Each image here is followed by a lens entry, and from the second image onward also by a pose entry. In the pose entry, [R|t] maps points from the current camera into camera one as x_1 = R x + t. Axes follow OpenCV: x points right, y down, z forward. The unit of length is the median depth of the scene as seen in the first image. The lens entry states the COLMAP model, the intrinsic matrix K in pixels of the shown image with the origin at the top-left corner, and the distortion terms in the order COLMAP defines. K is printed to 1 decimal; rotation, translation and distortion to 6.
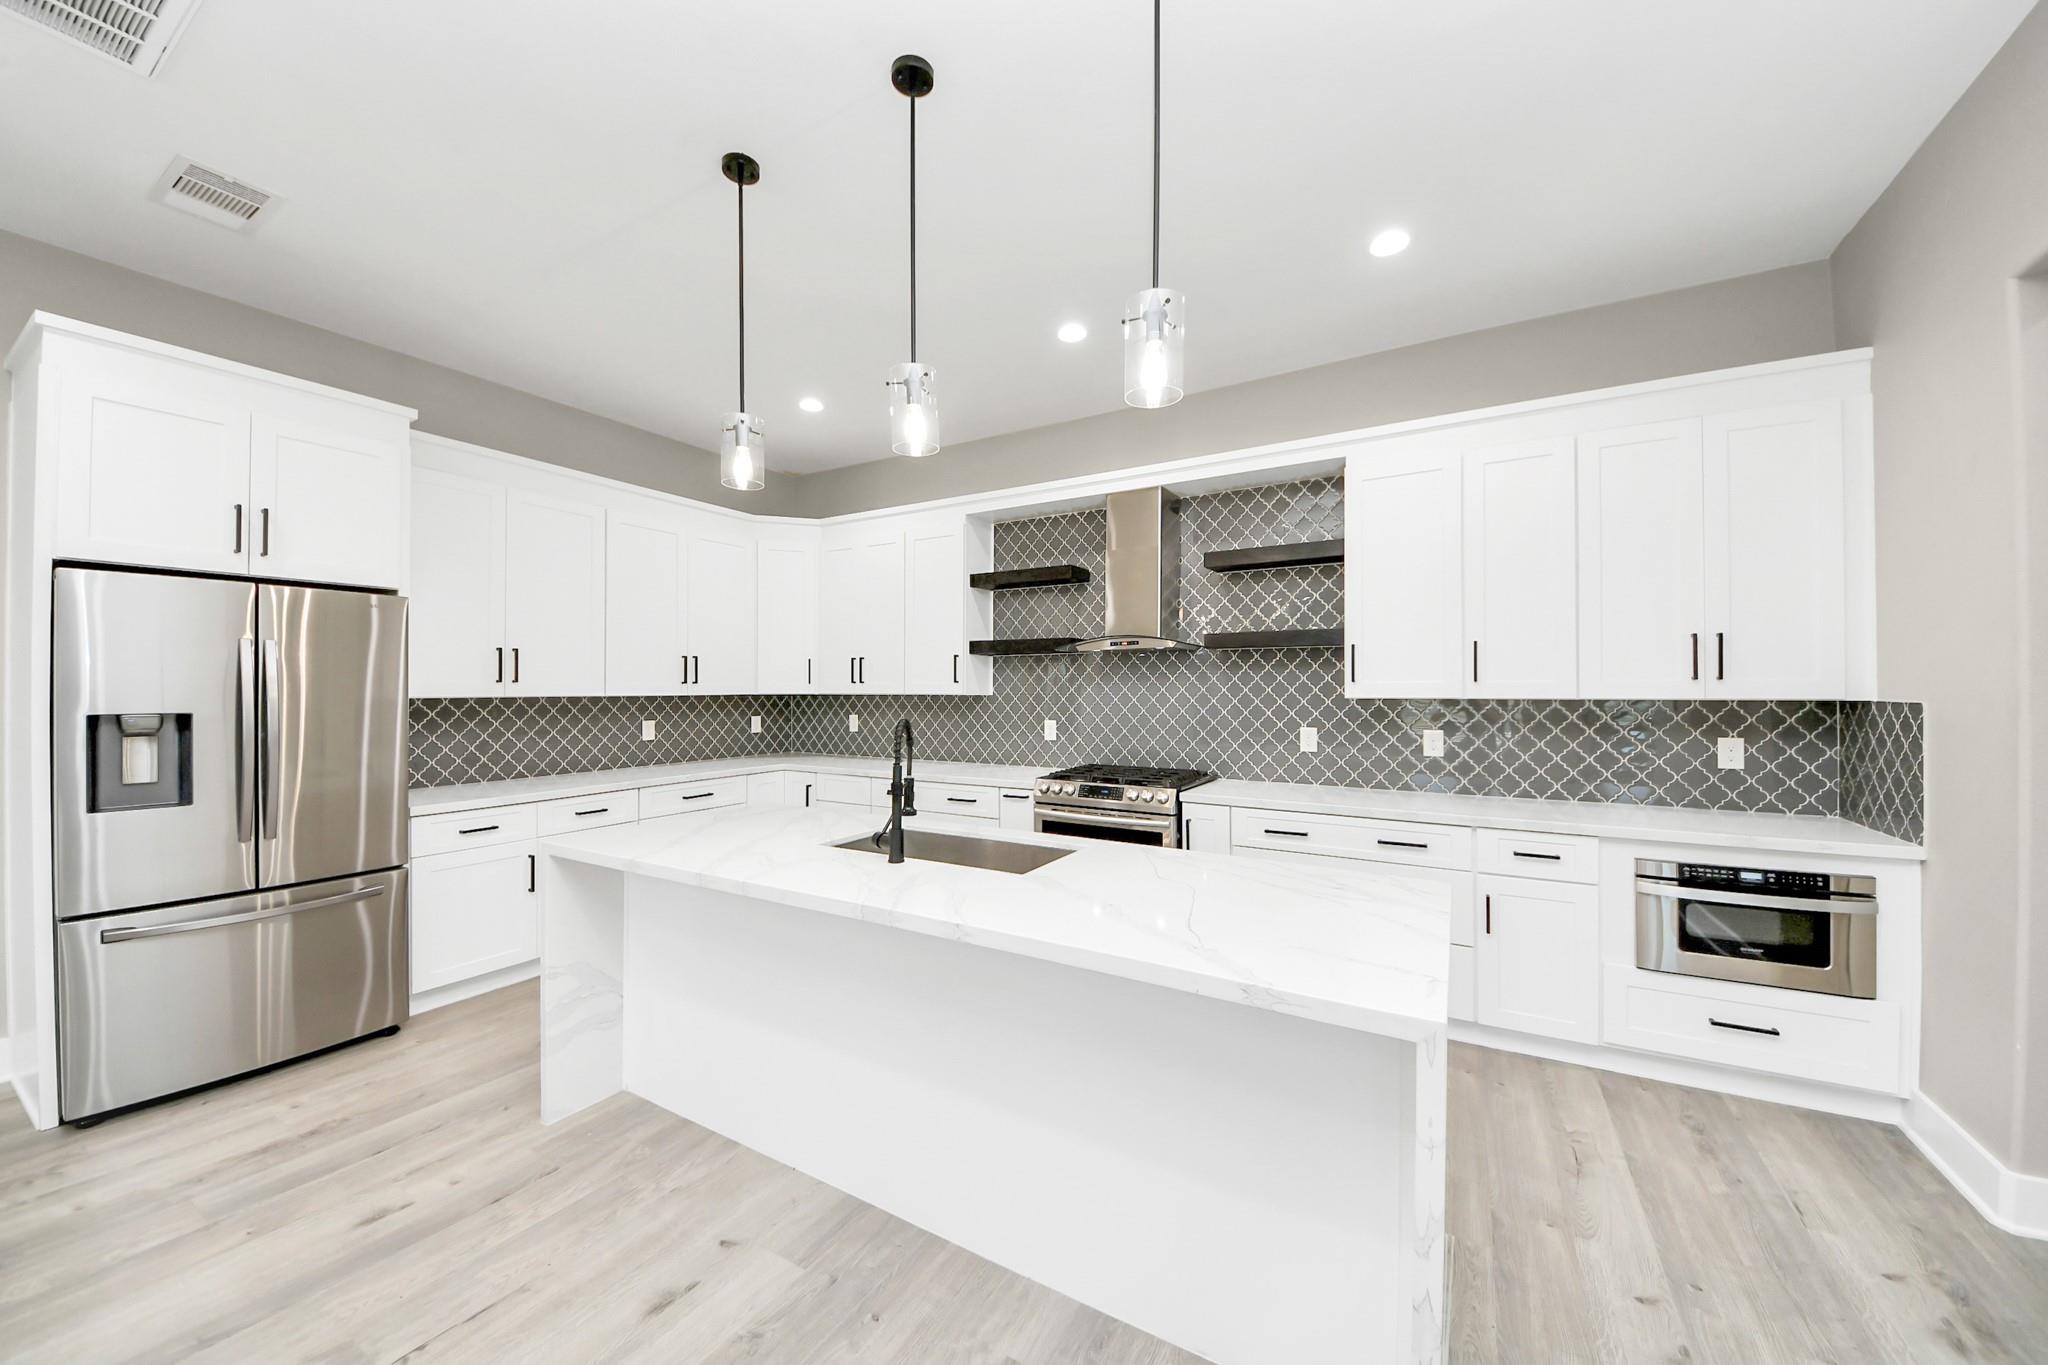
lens RADIAL K [[769.2, 0, 964.7], [0, 769.2, 685.3], [0, 0, 1]] dist [0.025099, -0.012590]
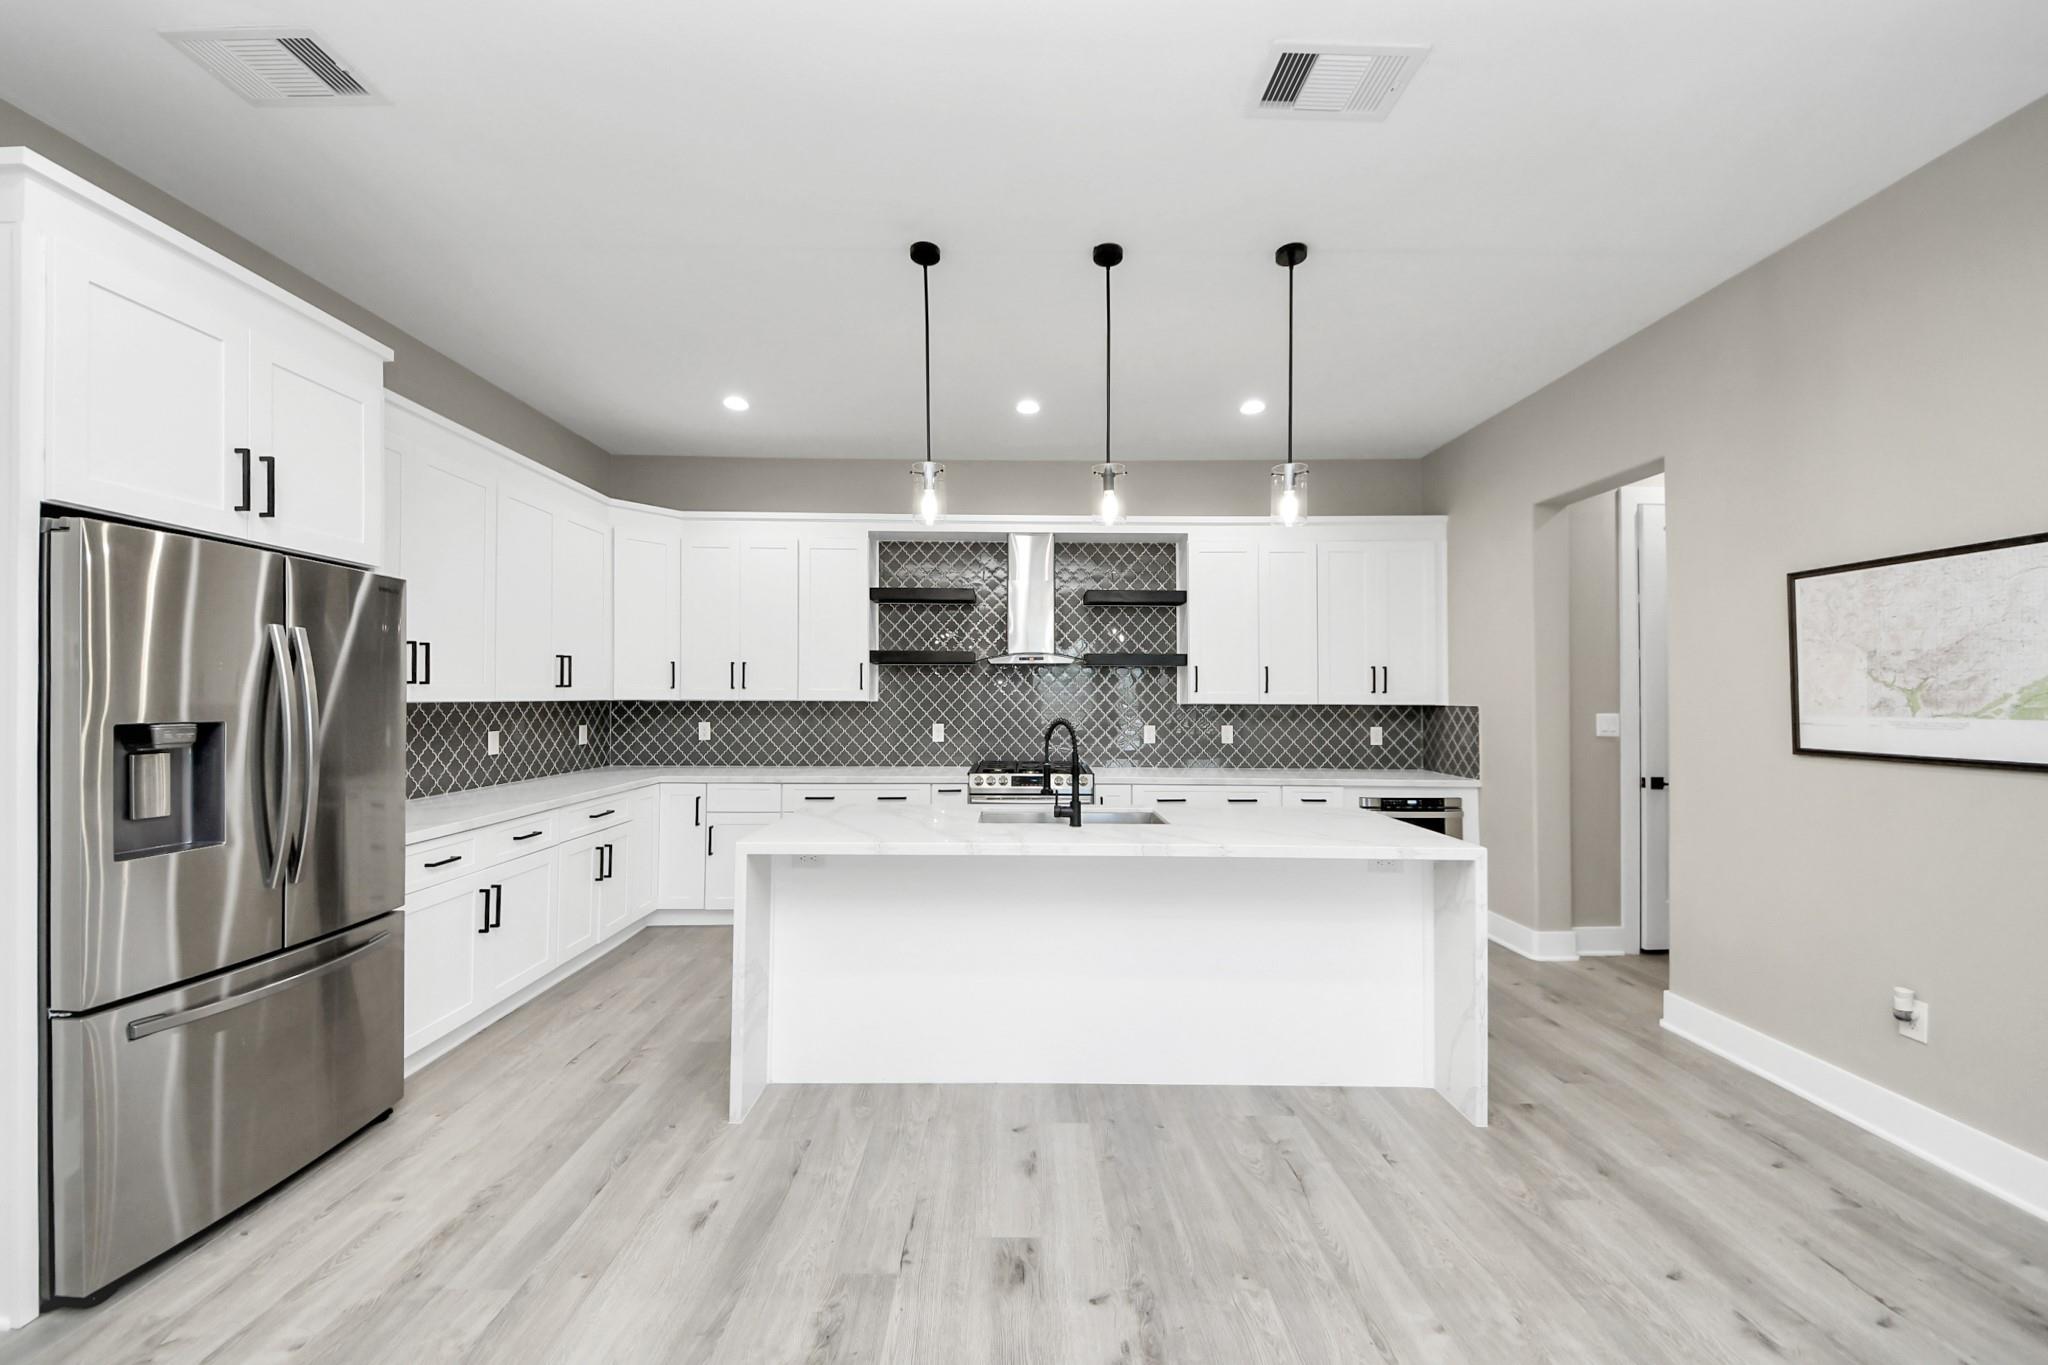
lens RADIAL K [[802.8, 0, 1024.0], [0, 802.8, 682.5], [0, 0, 1]] dist [0.015937, -0.000056]
pose [[0.839055, 0.015024, 0.543839, -0.525732], [-0.008146, 0.999853, -0.015055, 0.002004], [-0.543986, 0.008202, 0.839054, -0.058835]]
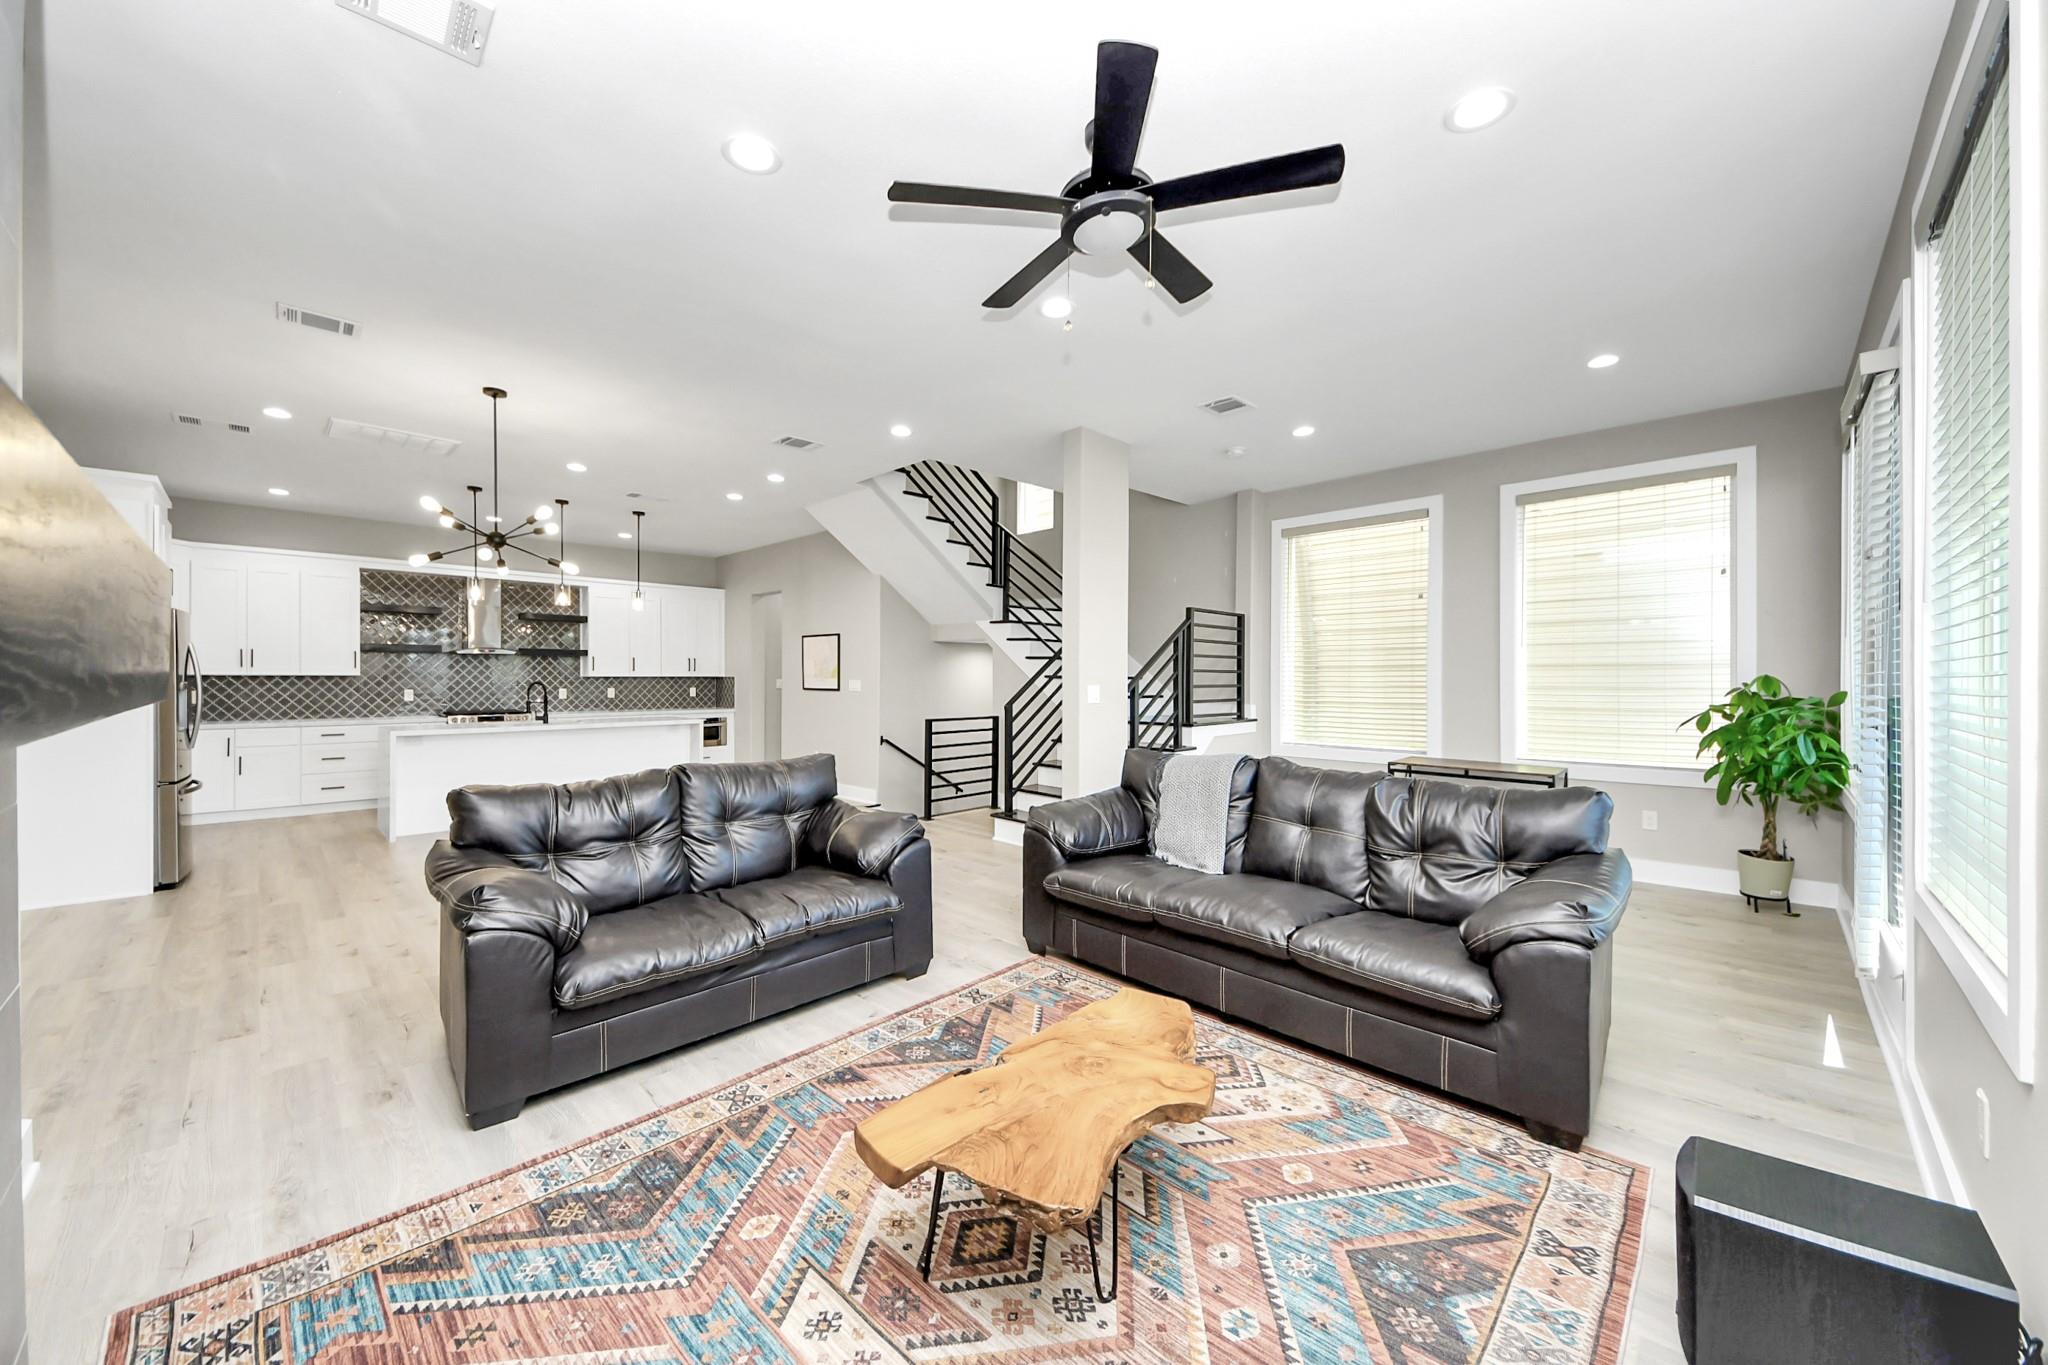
lens RADIAL K [[693.4, 0, 1000.2], [0, 693.4, 681.3], [0, 0, 1]] dist [0.022958, -0.015002]
pose [[0.227570, -0.001690, 0.973760, -1.446199], [-0.005156, 0.999982, 0.002940, 0.017585], [-0.973748, -0.005690, 0.227557, -0.877166]]
